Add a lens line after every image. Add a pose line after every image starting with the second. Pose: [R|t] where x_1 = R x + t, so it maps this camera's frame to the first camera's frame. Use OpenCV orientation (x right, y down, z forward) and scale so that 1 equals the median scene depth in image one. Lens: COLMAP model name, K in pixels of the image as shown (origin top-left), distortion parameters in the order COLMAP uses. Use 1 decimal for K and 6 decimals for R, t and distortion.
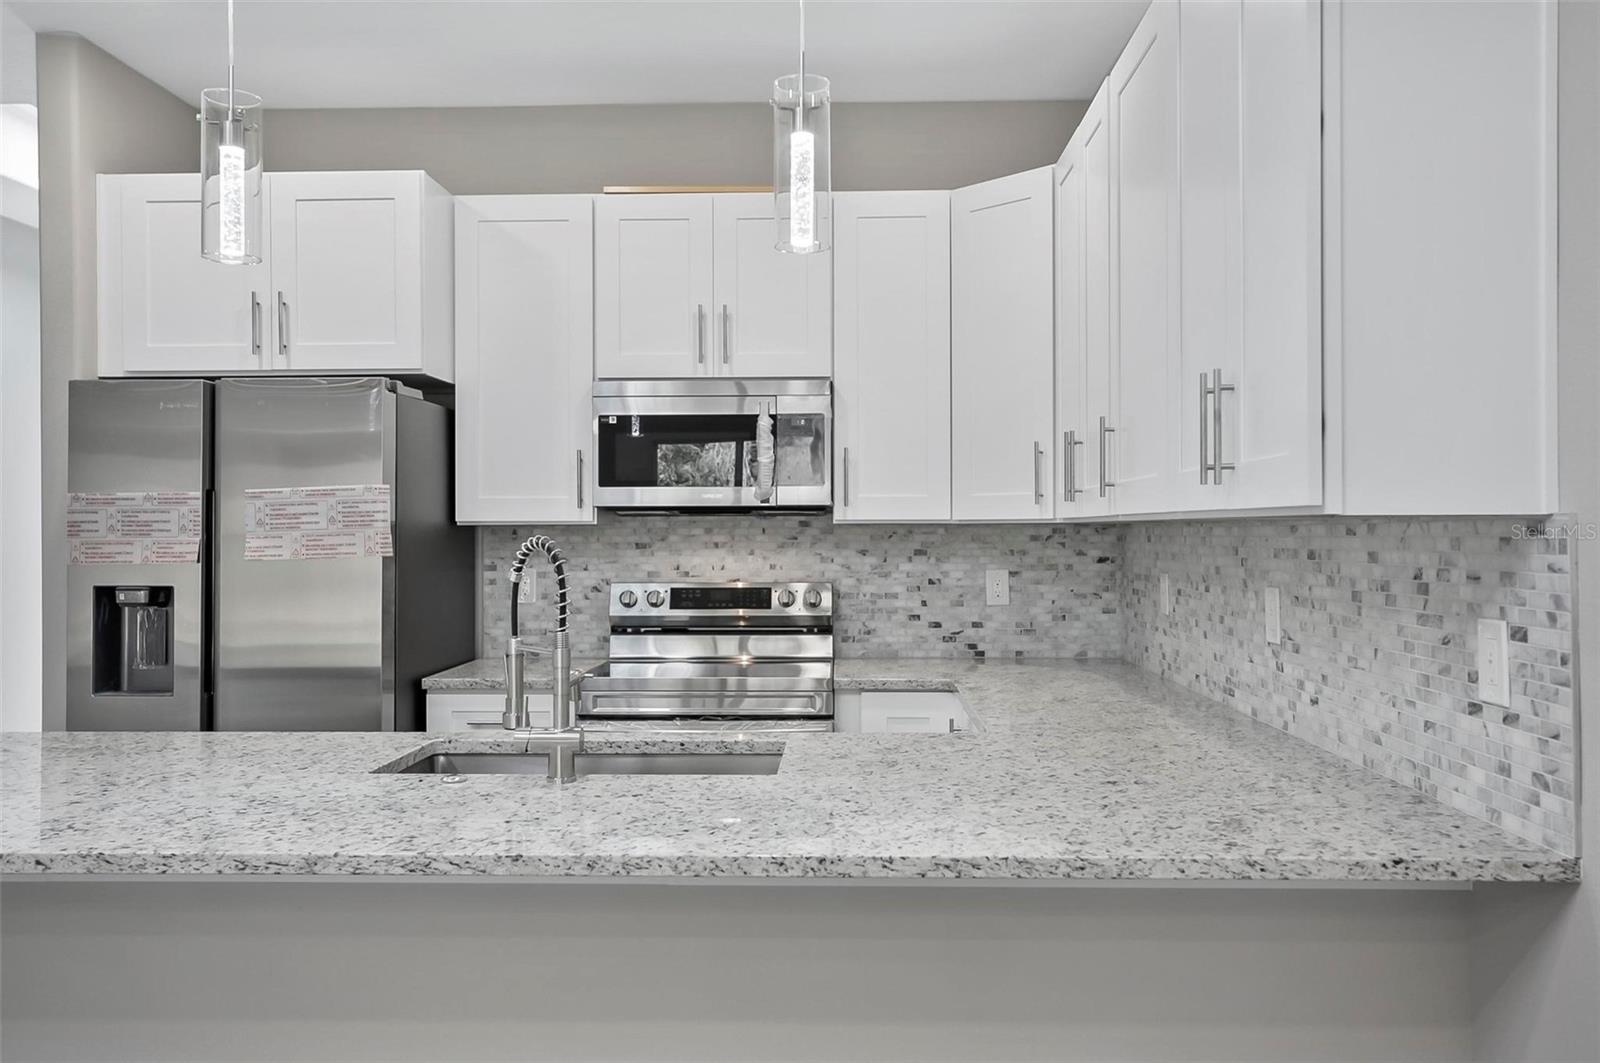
lens RADIAL K [[1239.3, 0, 803.3], [0, 1239.3, 527.7], [0, 0, 1]] dist [0.001529, 0.002062]
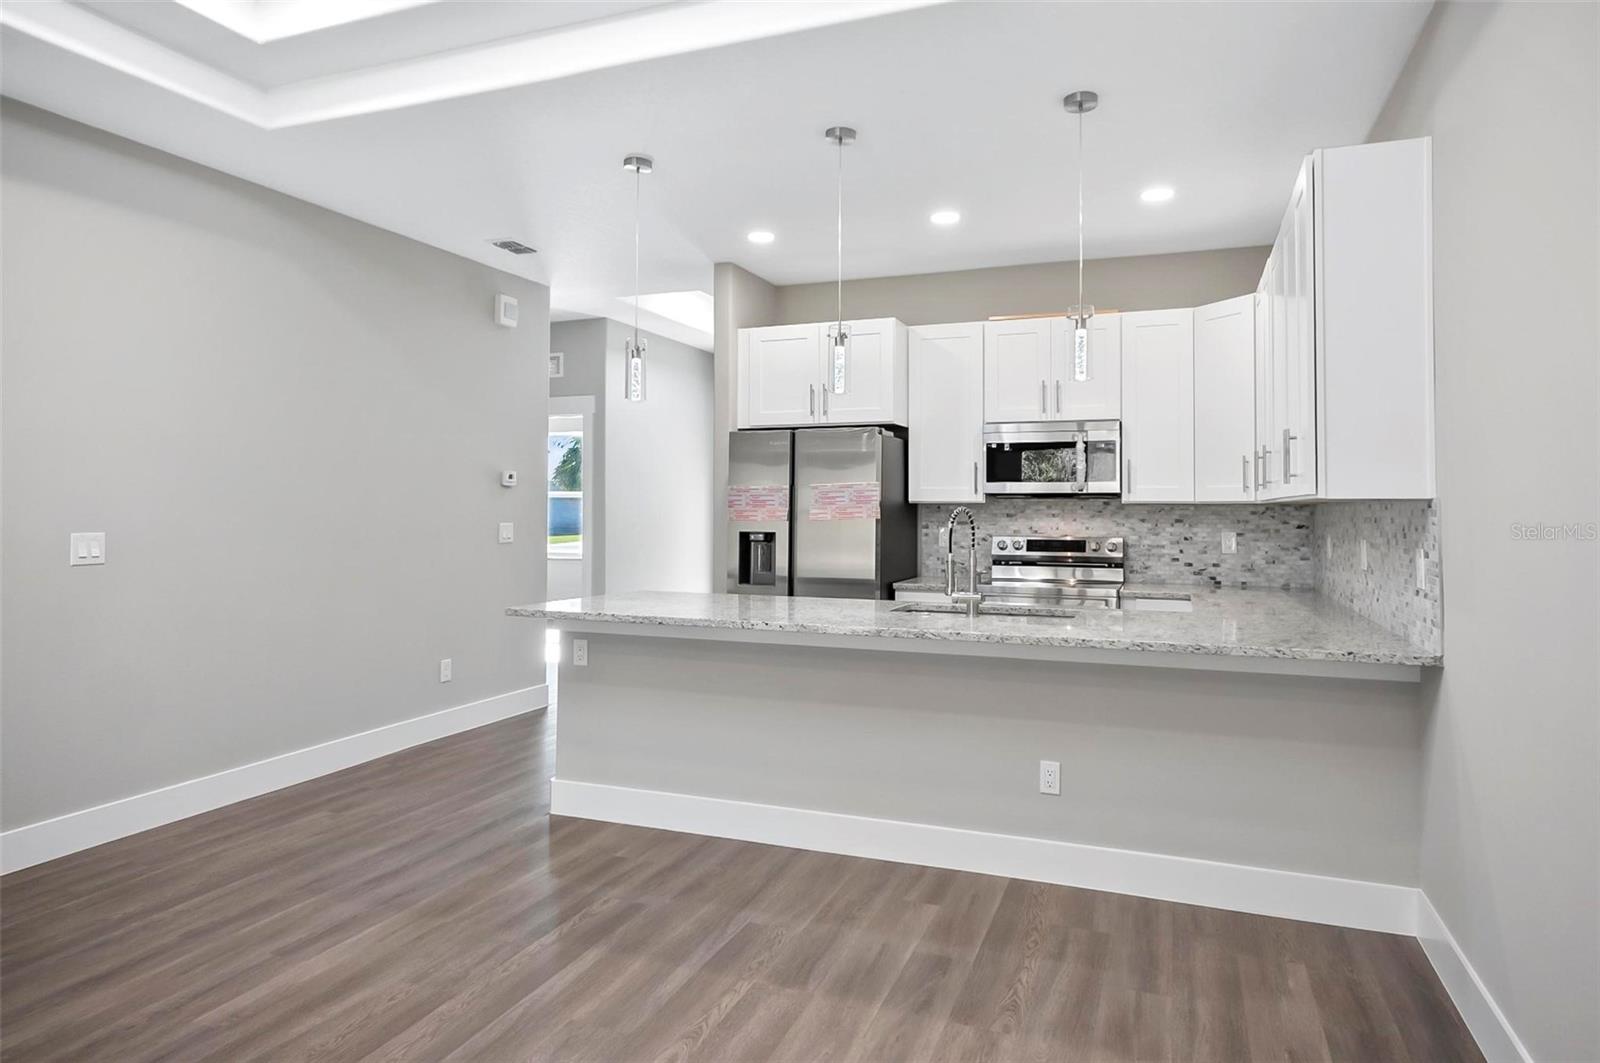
lens RADIAL K [[963.1, 0, 805.3], [0, 963.1, 483.4], [0, 0, 1]] dist [-0.001846, 0.000082]
pose [[0.942247, -0.001744, -0.334914, 0.057218], [-0.006978, 0.999667, -0.024837, 0.005299], [0.334846, 0.025739, 0.941921, -0.413838]]
